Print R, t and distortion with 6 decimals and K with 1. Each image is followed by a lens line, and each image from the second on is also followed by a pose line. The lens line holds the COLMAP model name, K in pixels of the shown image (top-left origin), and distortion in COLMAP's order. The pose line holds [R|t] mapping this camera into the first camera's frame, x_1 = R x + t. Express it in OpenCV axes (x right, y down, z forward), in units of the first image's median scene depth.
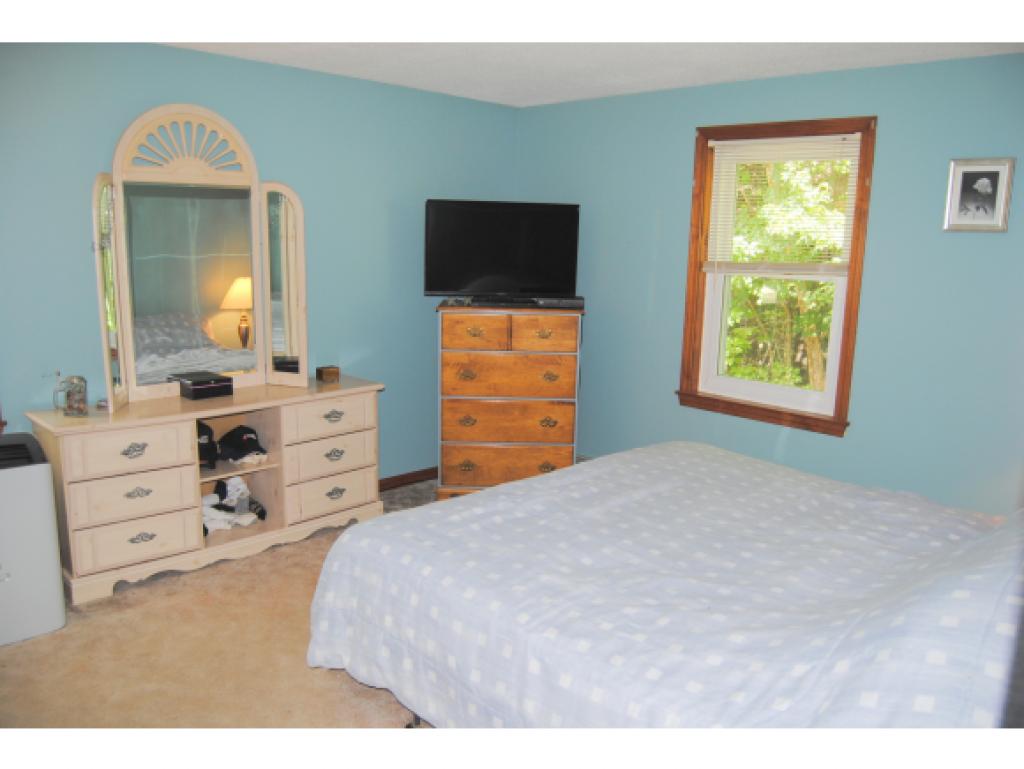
lens RADIAL K [[812.8, 0, 511.7], [0, 812.8, 387.0], [0, 0, 1]] dist [-0.083022, 0.028186]
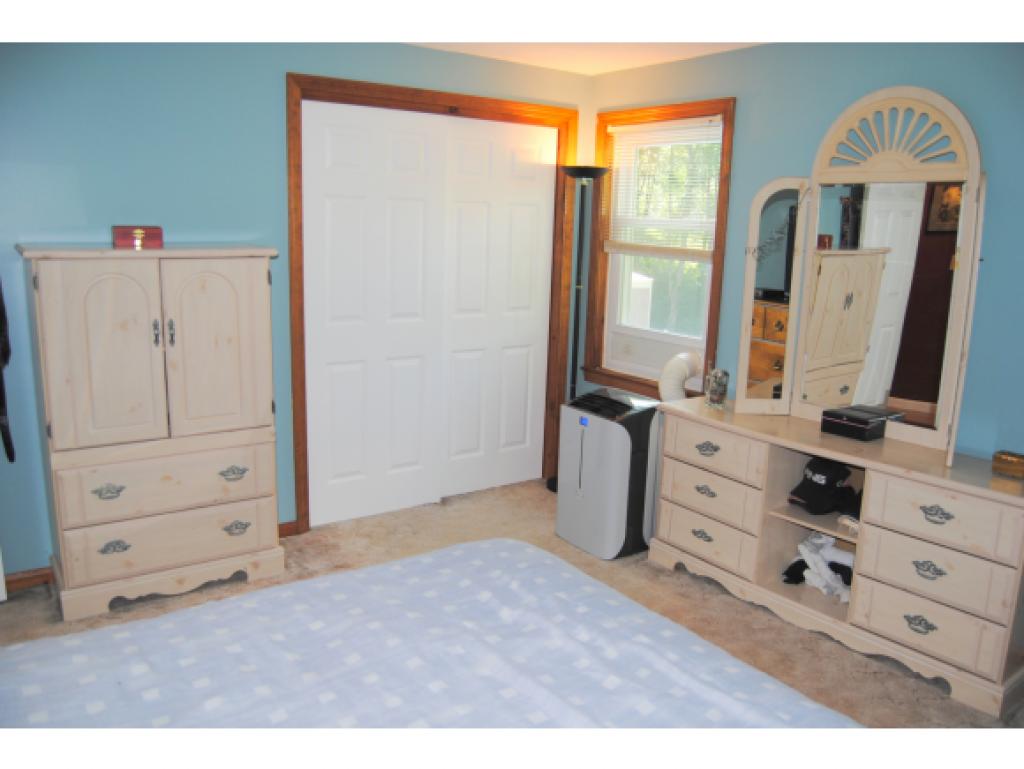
lens RADIAL K [[812.8, 0, 511.3], [0, 812.8, 384.7], [0, 0, 1]] dist [-0.083022, 0.028186]
pose [[-0.150468, 0.164115, -0.974898, 0.502335], [-0.214789, 0.957143, 0.194277, -0.130716], [0.965000, 0.238630, -0.108769, 0.767433]]
